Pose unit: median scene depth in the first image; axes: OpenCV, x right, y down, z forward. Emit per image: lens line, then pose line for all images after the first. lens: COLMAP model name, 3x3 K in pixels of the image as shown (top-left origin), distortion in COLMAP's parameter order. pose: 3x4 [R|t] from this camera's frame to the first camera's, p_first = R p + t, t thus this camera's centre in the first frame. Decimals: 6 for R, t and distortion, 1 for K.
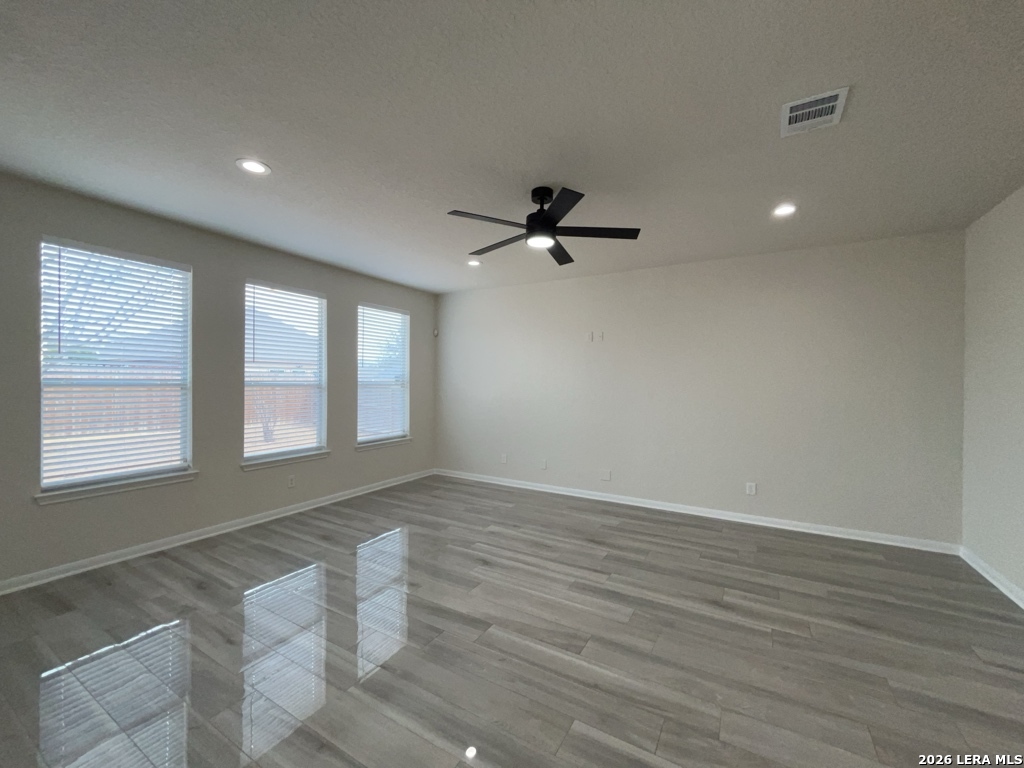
lens RADIAL K [[413.1, 0, 514.2], [0, 413.1, 384.3], [0, 0, 1]] dist [-0.004008, 0.000235]
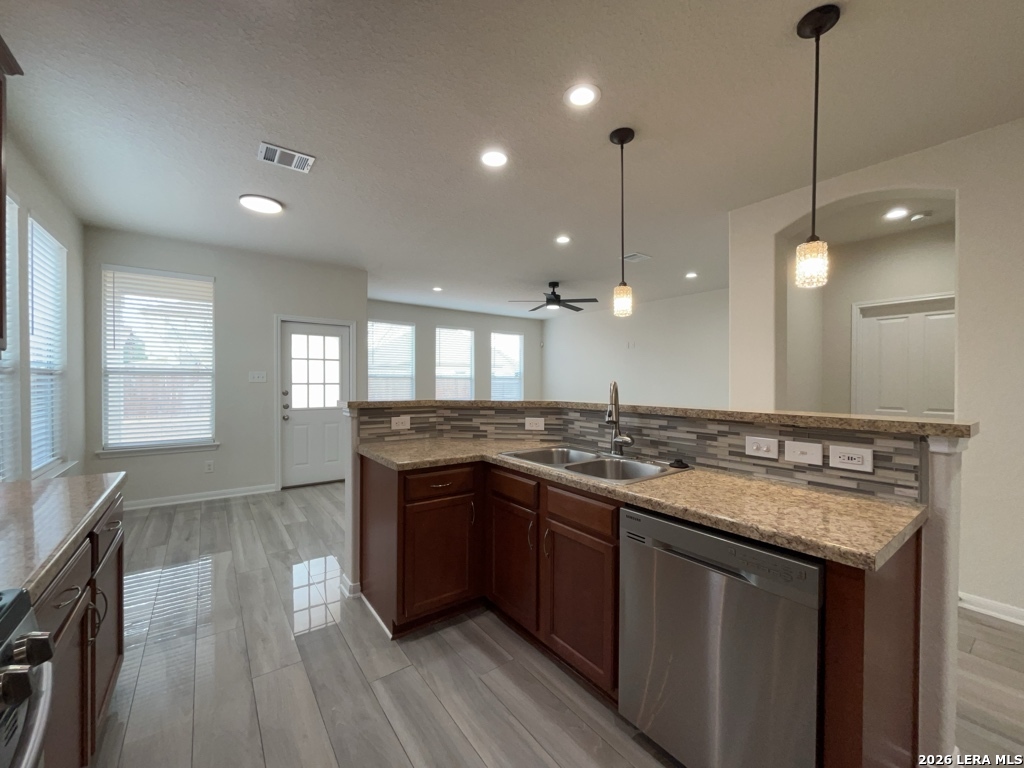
lens RADIAL K [[413.1, 0, 515.4], [0, 413.1, 385.4], [0, 0, 1]] dist [-0.004008, 0.000235]
pose [[0.921684, -0.002261, -0.387935, 0.657696], [0.003462, 0.999991, 0.002397, 0.047569], [0.387926, -0.003553, 0.921684, -0.958534]]
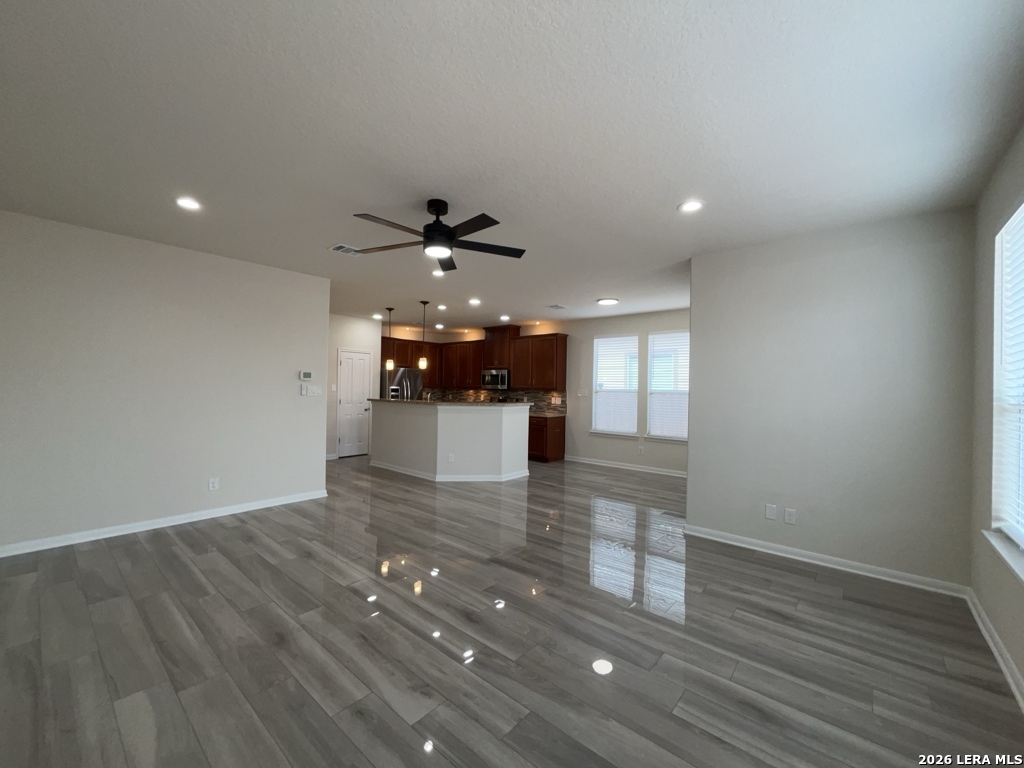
lens RADIAL K [[413.1, 0, 514.1], [0, 413.1, 384.4], [0, 0, 1]] dist [-0.004008, 0.000235]
pose [[-0.983845, -0.025339, 0.177222, -0.299072], [-0.026088, 0.999658, -0.001894, -0.010183], [-0.177113, -0.006486, -0.984169, 1.861330]]
